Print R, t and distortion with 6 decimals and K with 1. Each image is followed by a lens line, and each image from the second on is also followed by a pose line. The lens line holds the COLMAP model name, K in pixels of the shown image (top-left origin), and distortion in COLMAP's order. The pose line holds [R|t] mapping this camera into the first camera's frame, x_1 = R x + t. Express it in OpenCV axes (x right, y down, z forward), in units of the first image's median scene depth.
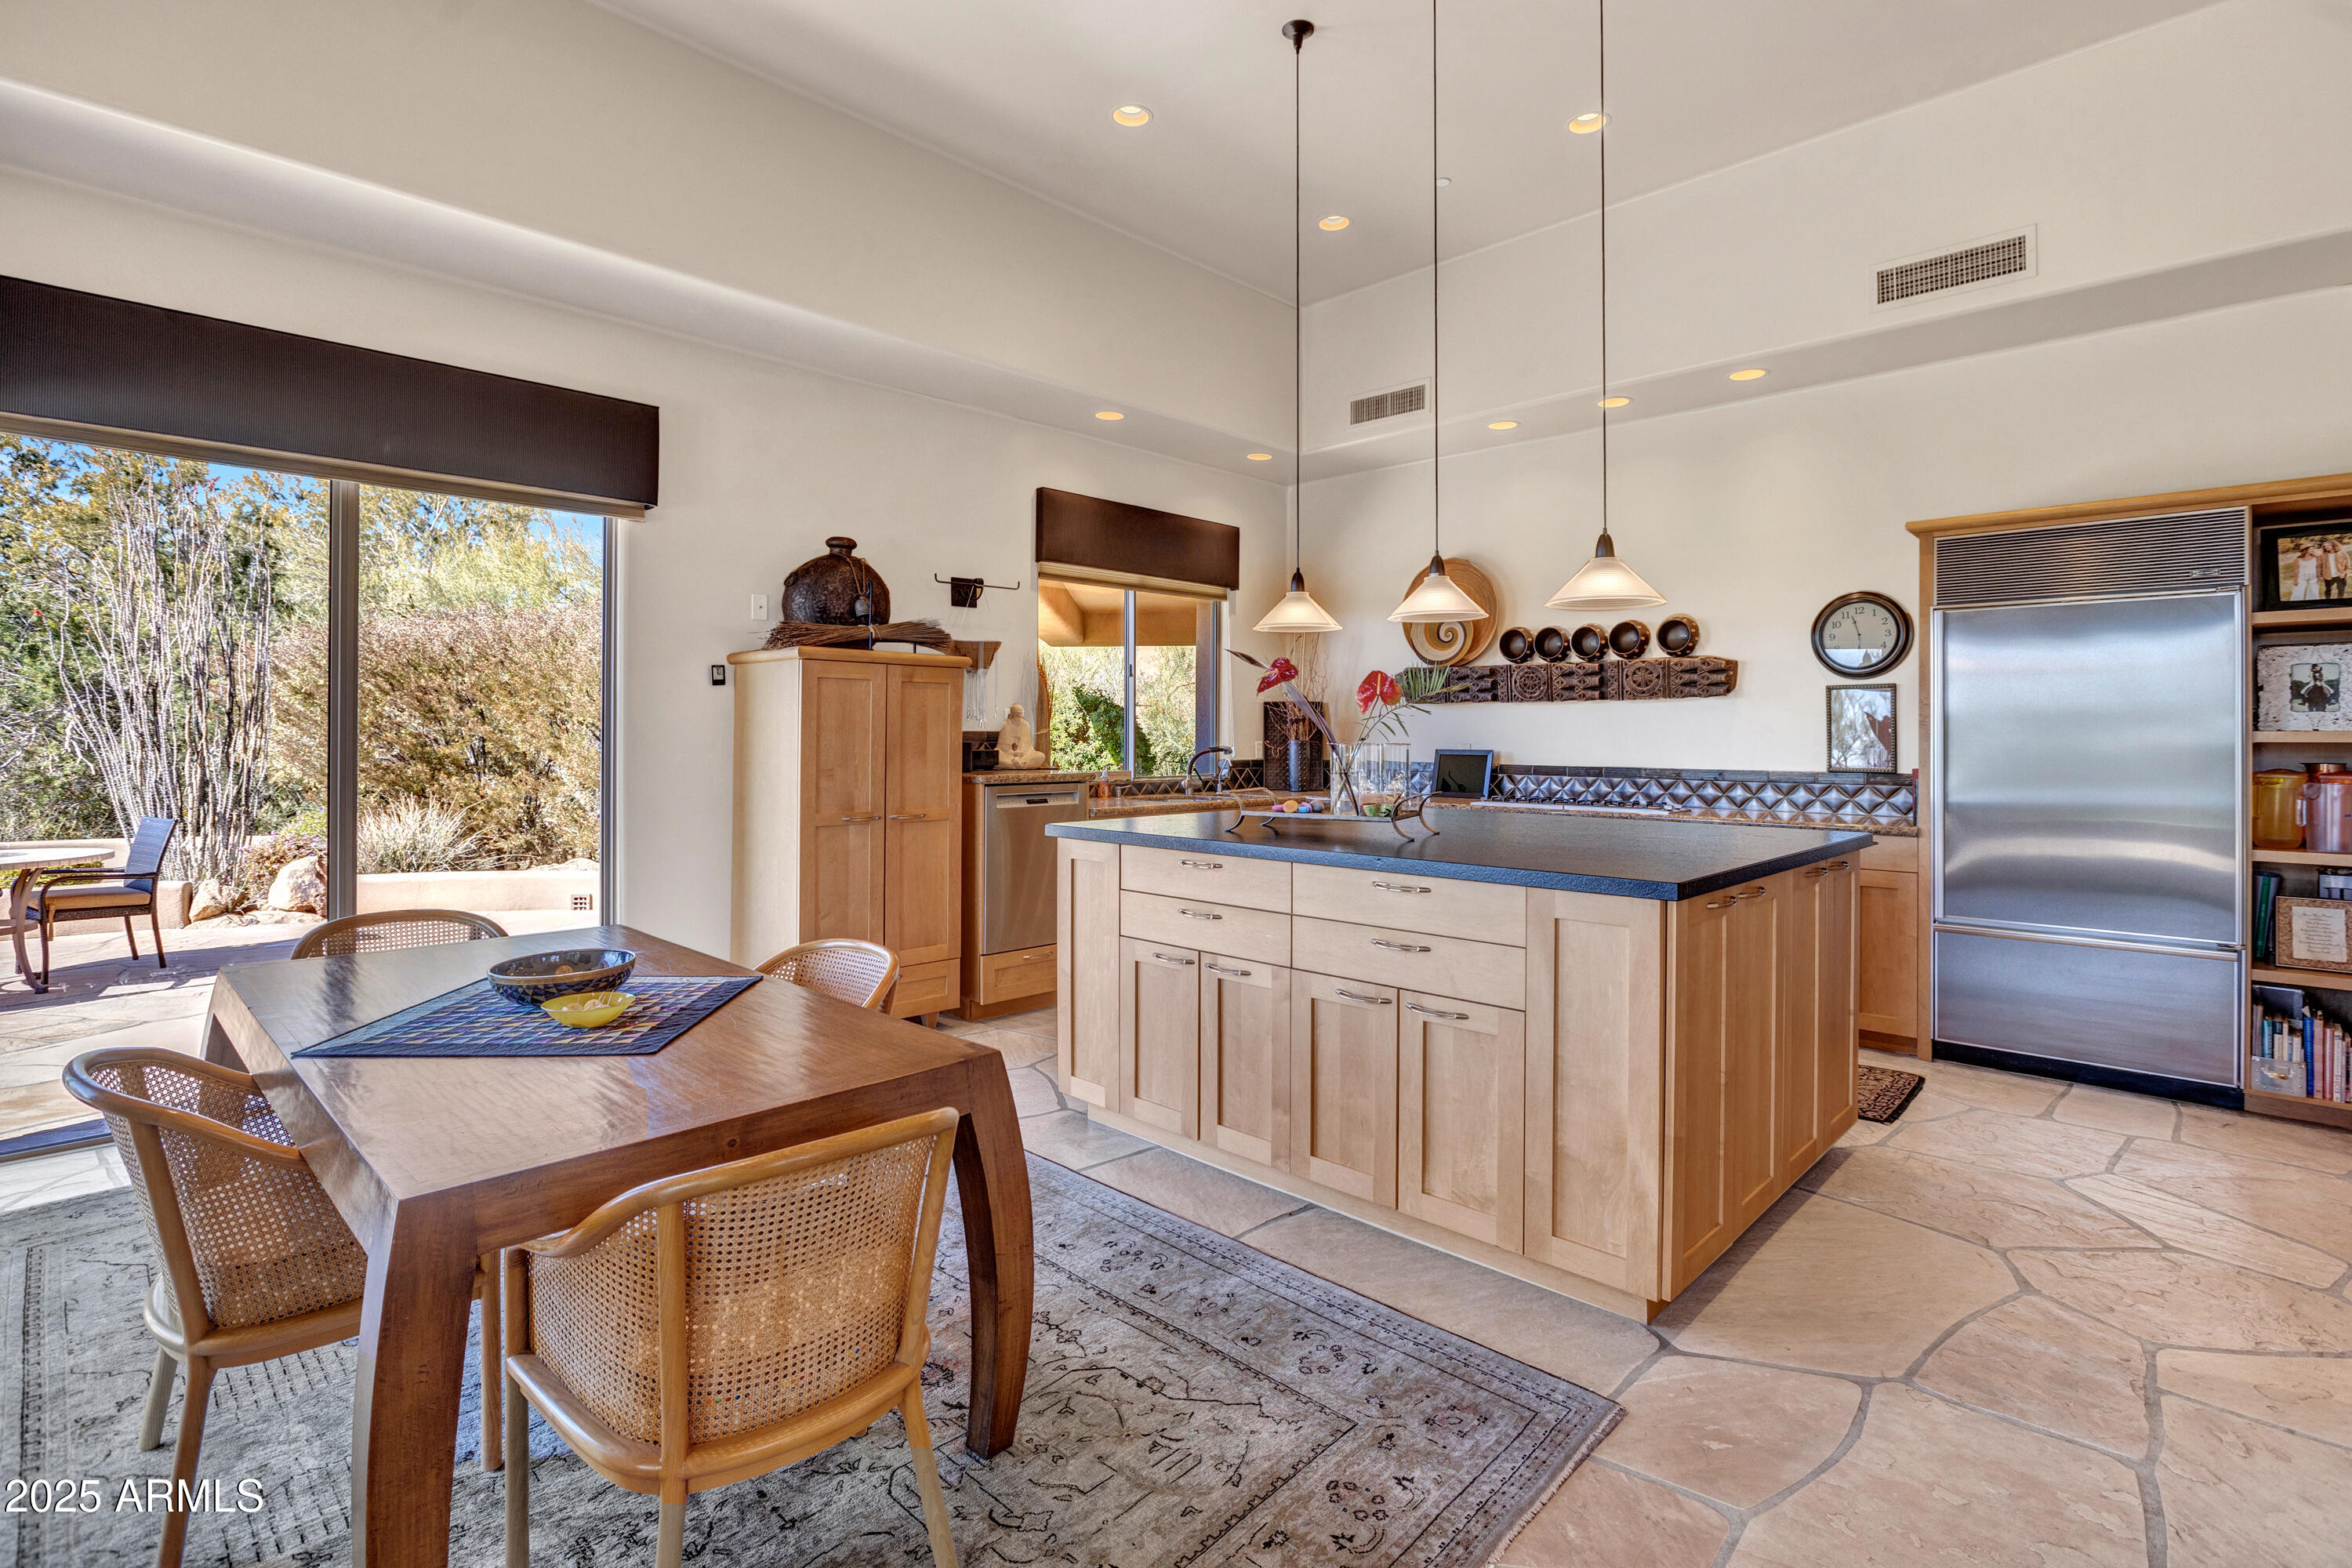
lens RADIAL K [[1103.3, 0, 1178.8], [0, 1103.3, 737.5], [0, 0, 1]] dist [-0.004496, -0.000085]
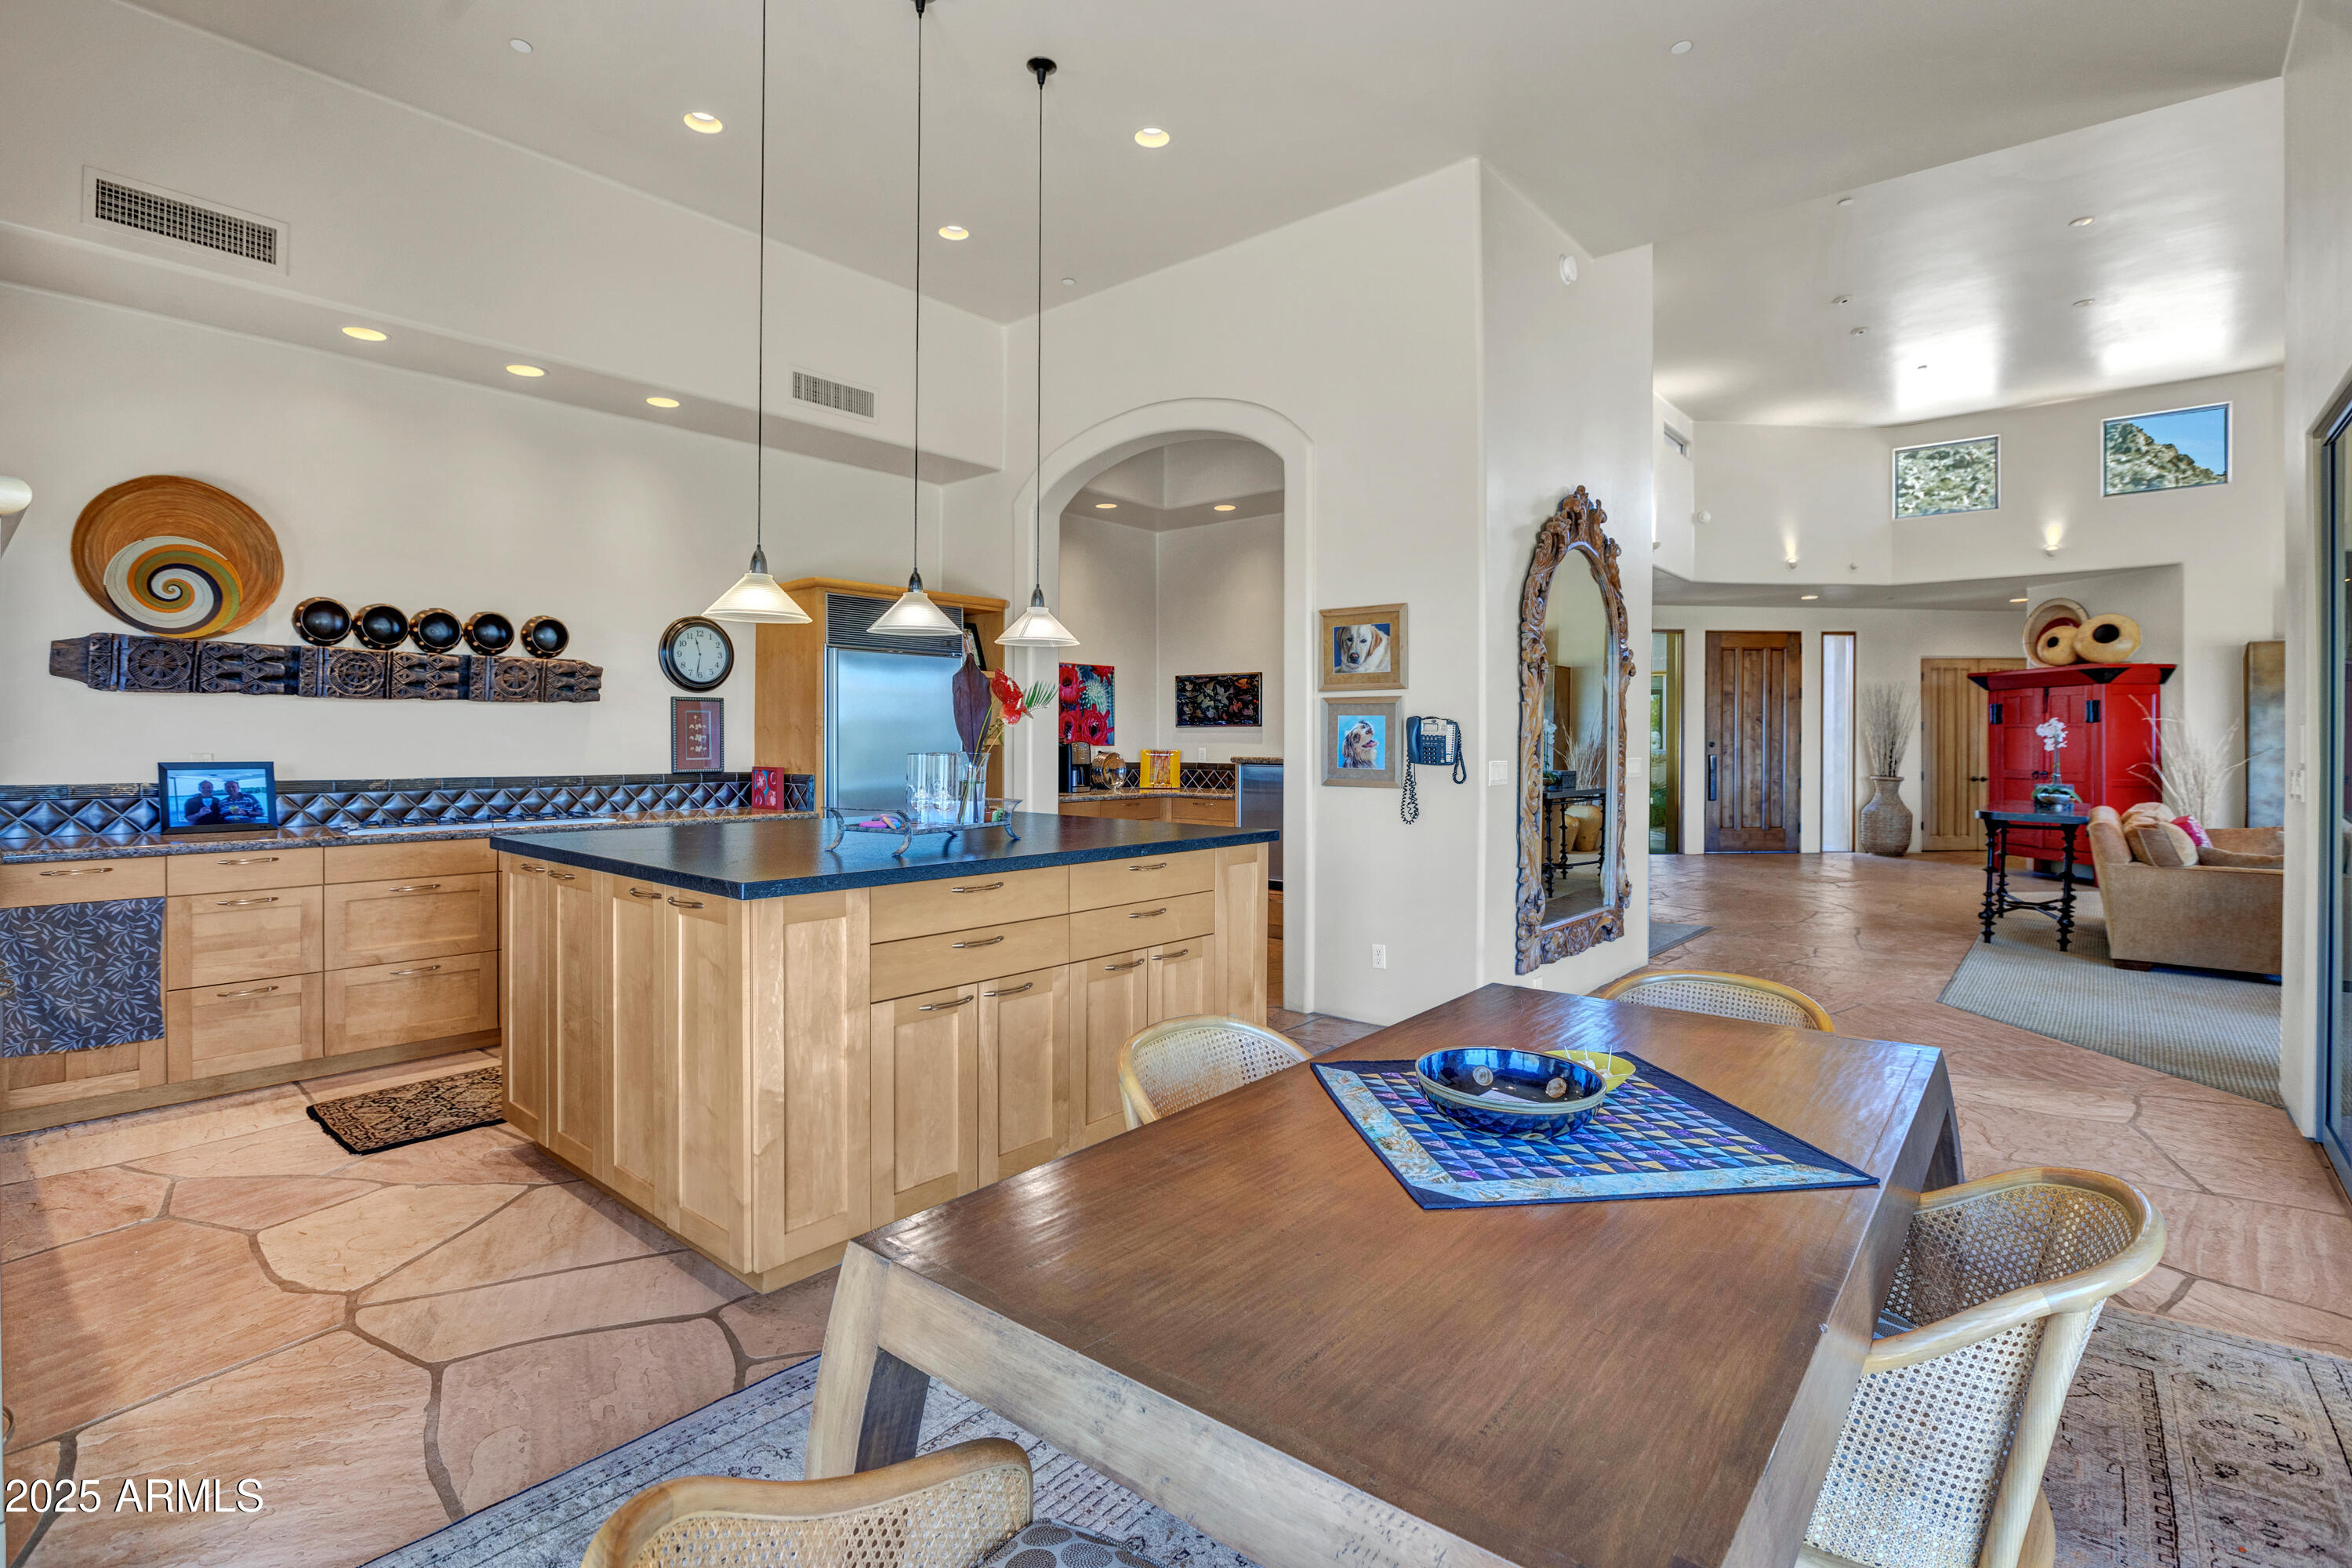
lens RADIAL K [[1122.5, 0, 1167.9], [0, 1122.5, 744.2], [0, 0, 1]] dist [-0.003155, -0.000617]
pose [[-0.046944, -0.005927, 0.998880, -0.541580], [-0.001622, 0.999982, 0.005857, -0.006006], [-0.998896, -0.001345, -0.046952, 0.520994]]
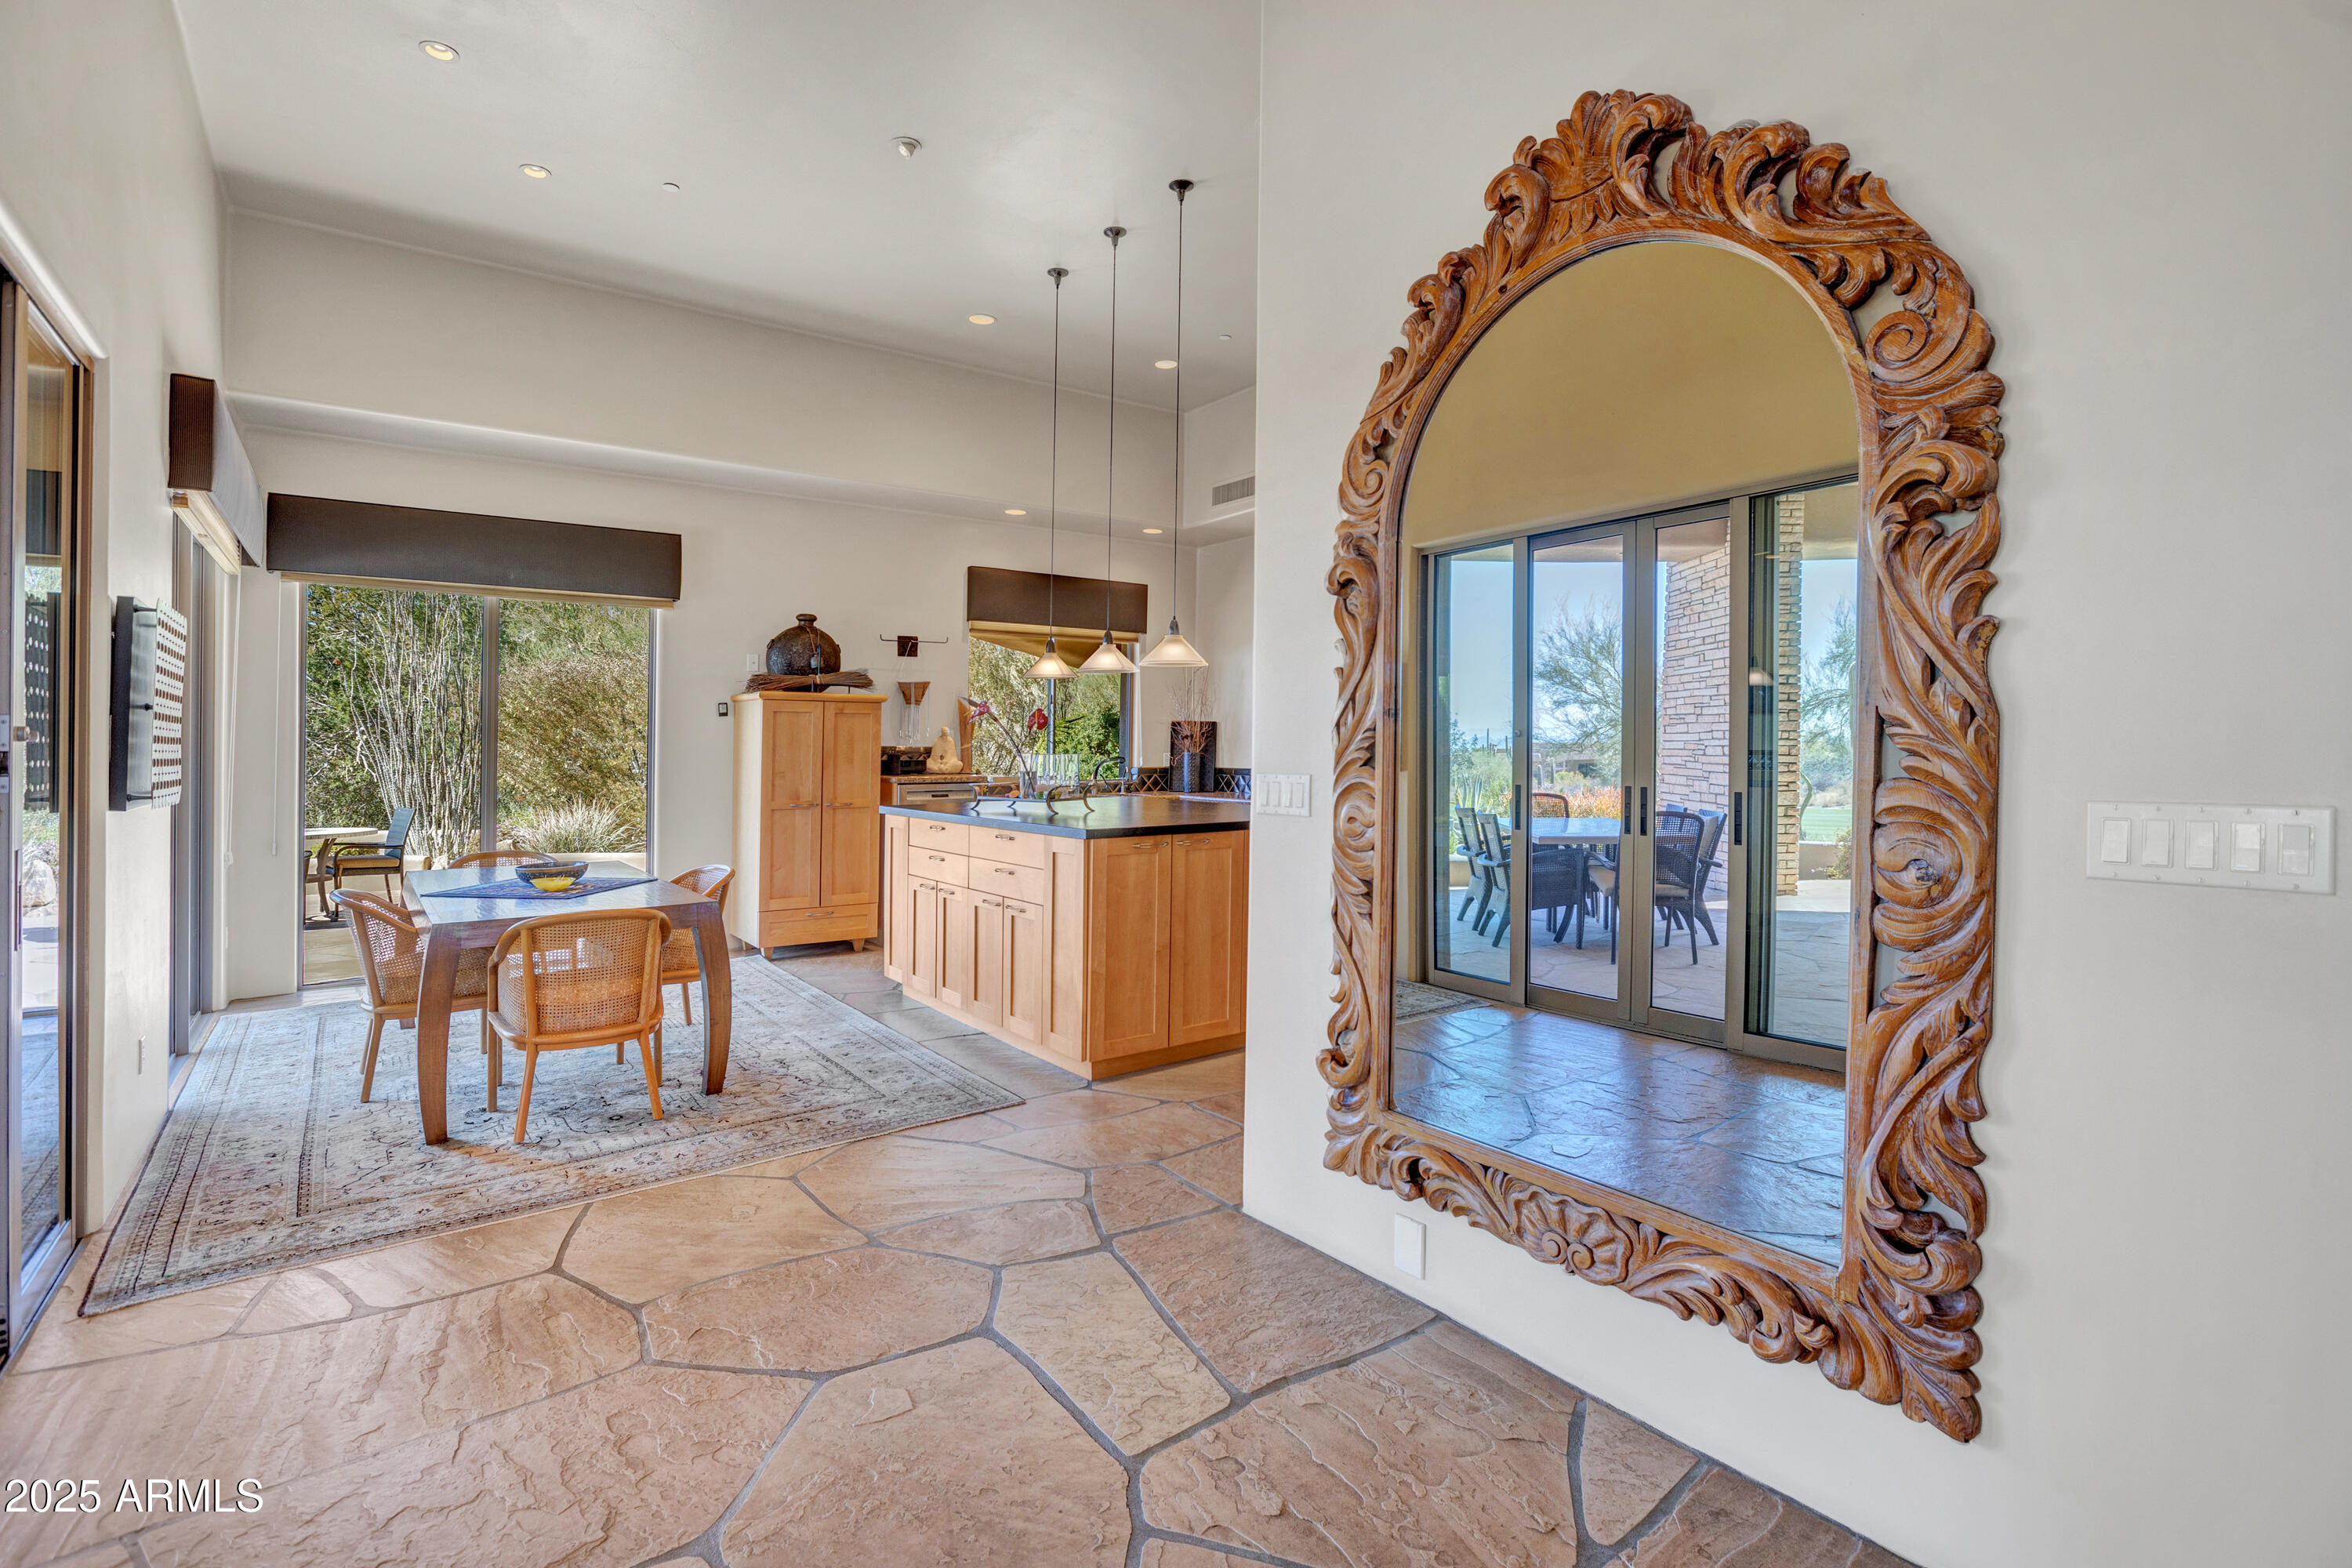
lens RADIAL K [[1122.5, 0, 1167.9], [0, 1122.5, 744.2], [0, 0, 1]] dist [-0.003155, -0.000617]
pose [[0.985454, -0.005319, -0.169858, 0.378189], [0.004711, 0.999981, -0.003983, -0.001102], [0.169876, 0.003125, 0.985460, -0.345084]]
